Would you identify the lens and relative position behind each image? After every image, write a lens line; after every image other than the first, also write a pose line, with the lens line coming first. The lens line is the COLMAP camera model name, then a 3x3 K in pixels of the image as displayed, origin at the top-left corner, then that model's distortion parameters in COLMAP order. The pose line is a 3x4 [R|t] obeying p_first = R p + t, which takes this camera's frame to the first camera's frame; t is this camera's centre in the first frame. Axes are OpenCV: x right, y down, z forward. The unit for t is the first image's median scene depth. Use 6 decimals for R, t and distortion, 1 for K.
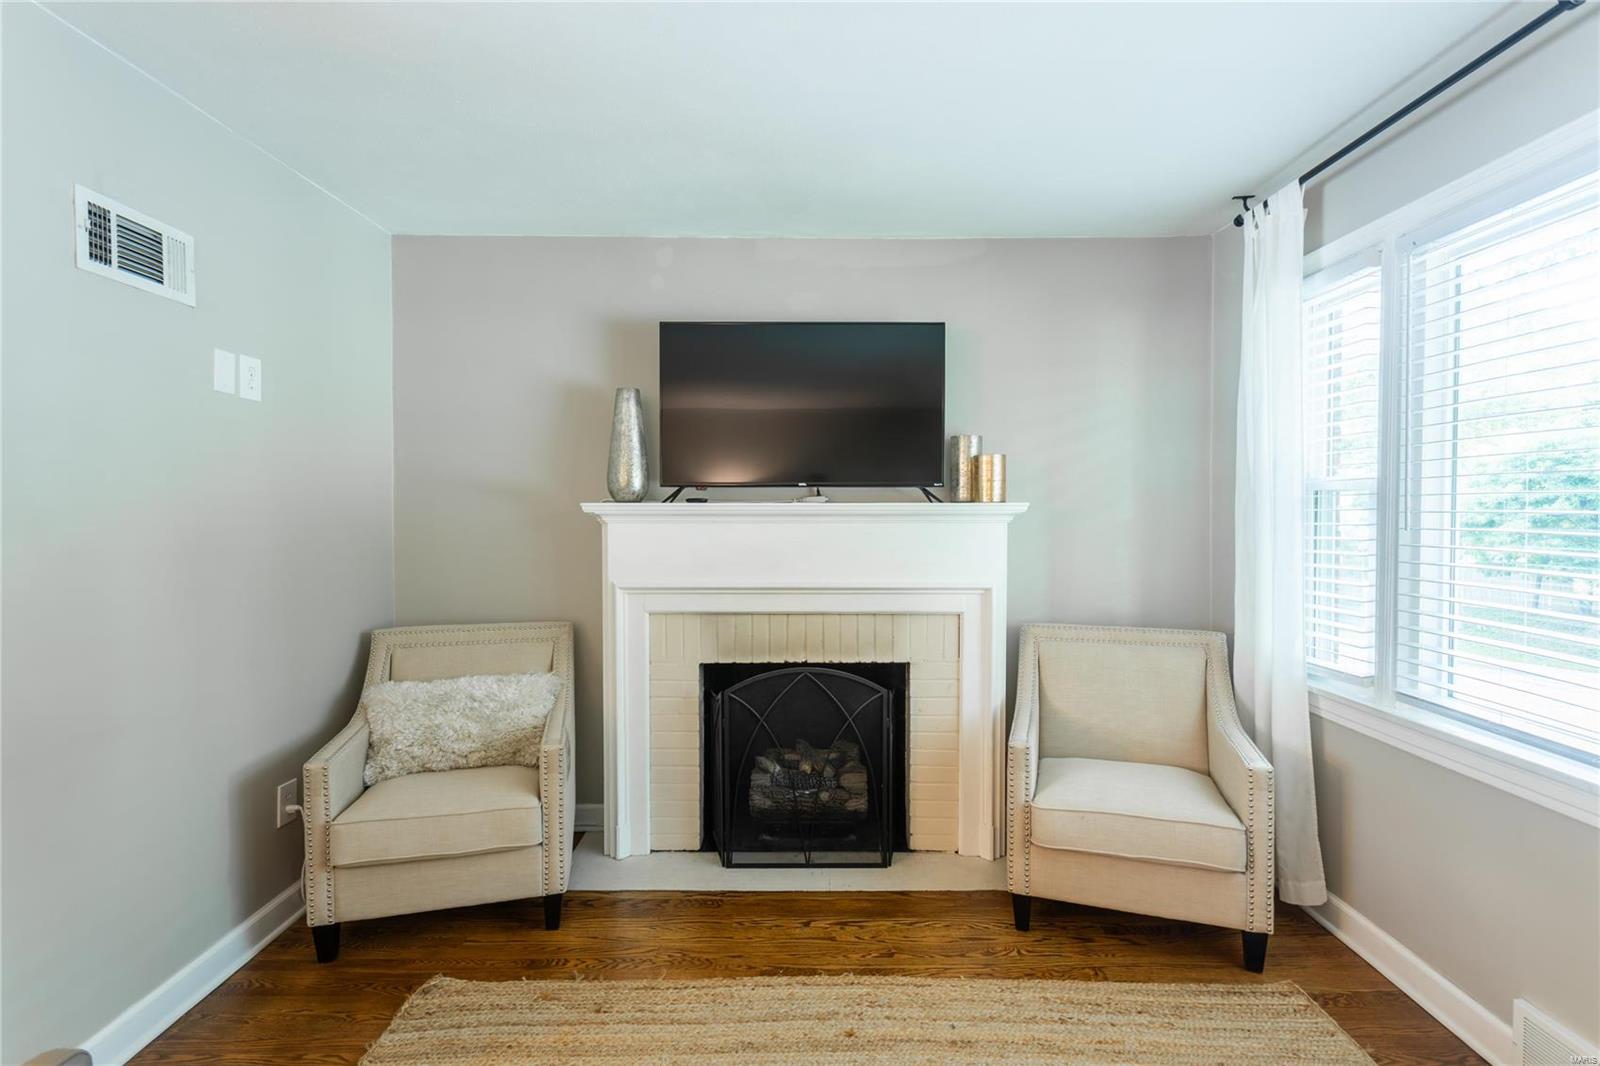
lens RADIAL K [[763.3, 0, 801.8], [0, 763.3, 522.5], [0, 0, 1]] dist [0.007787, -0.000082]
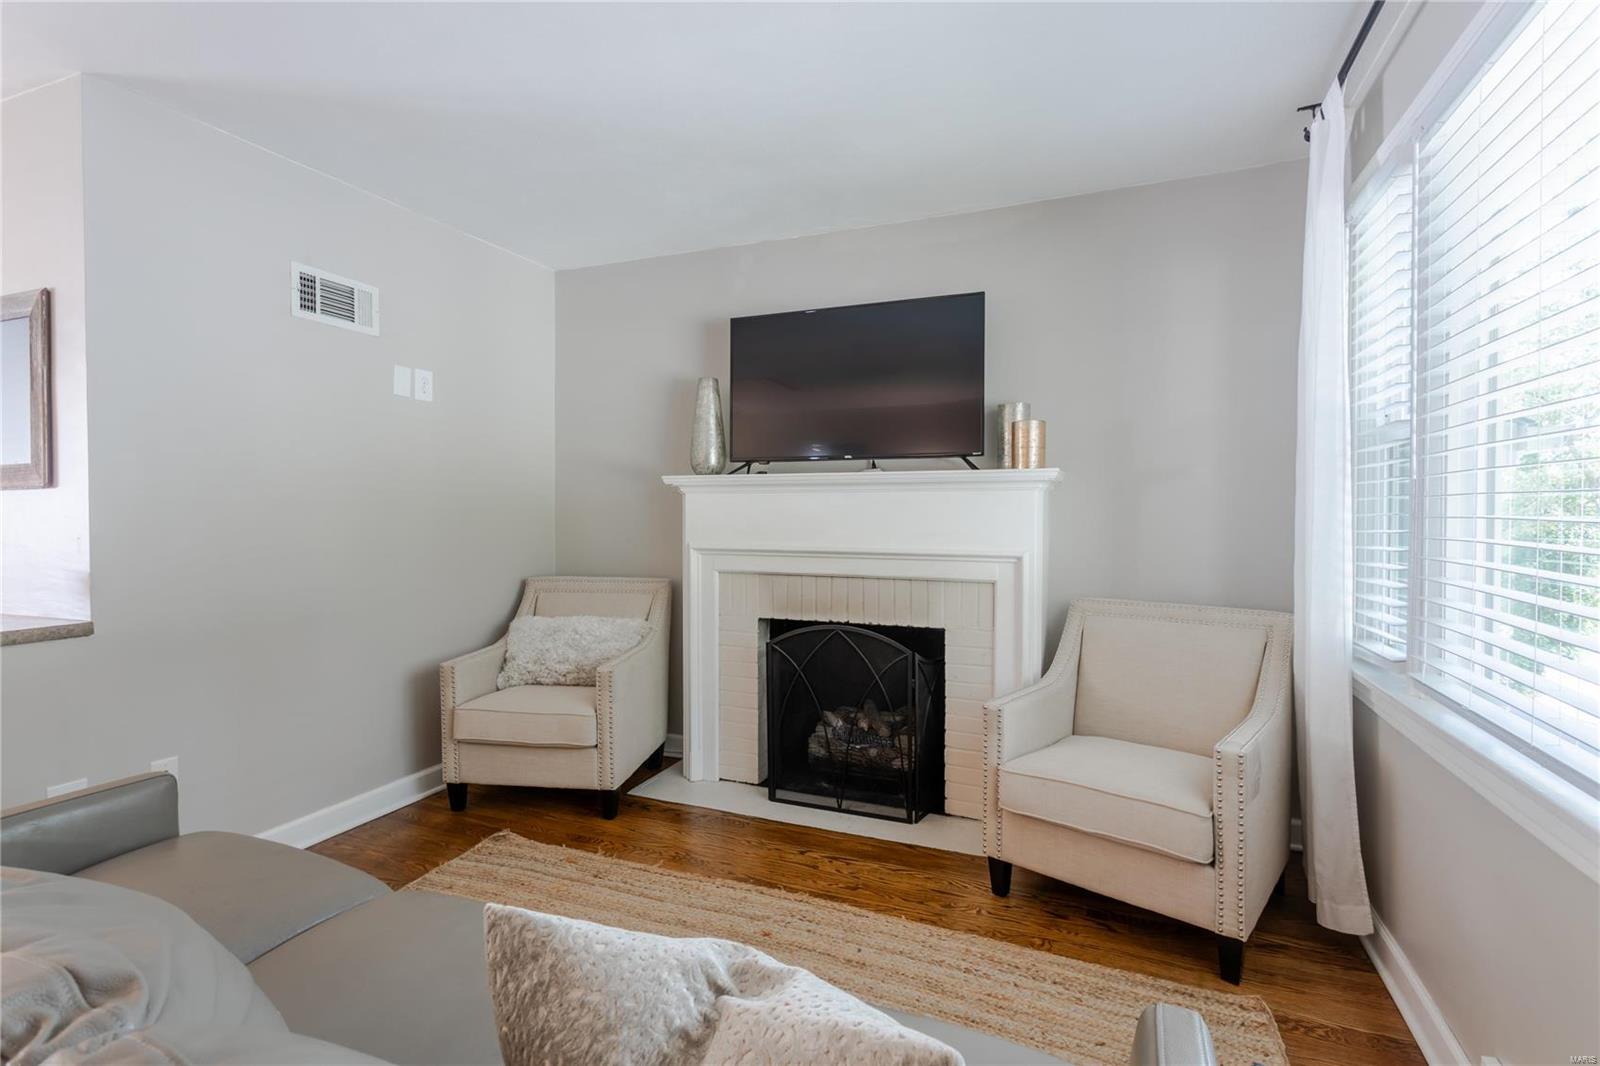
lens RADIAL K [[748.4, 0, 795.8], [0, 748.4, 521.4], [0, 0, 1]] dist [0.007717, -0.000280]
pose [[0.923234, 0.006969, -0.384174, 0.353395], [-0.009072, 0.999952, -0.003663, 0.047645], [0.384130, 0.006867, 0.923253, 0.001701]]
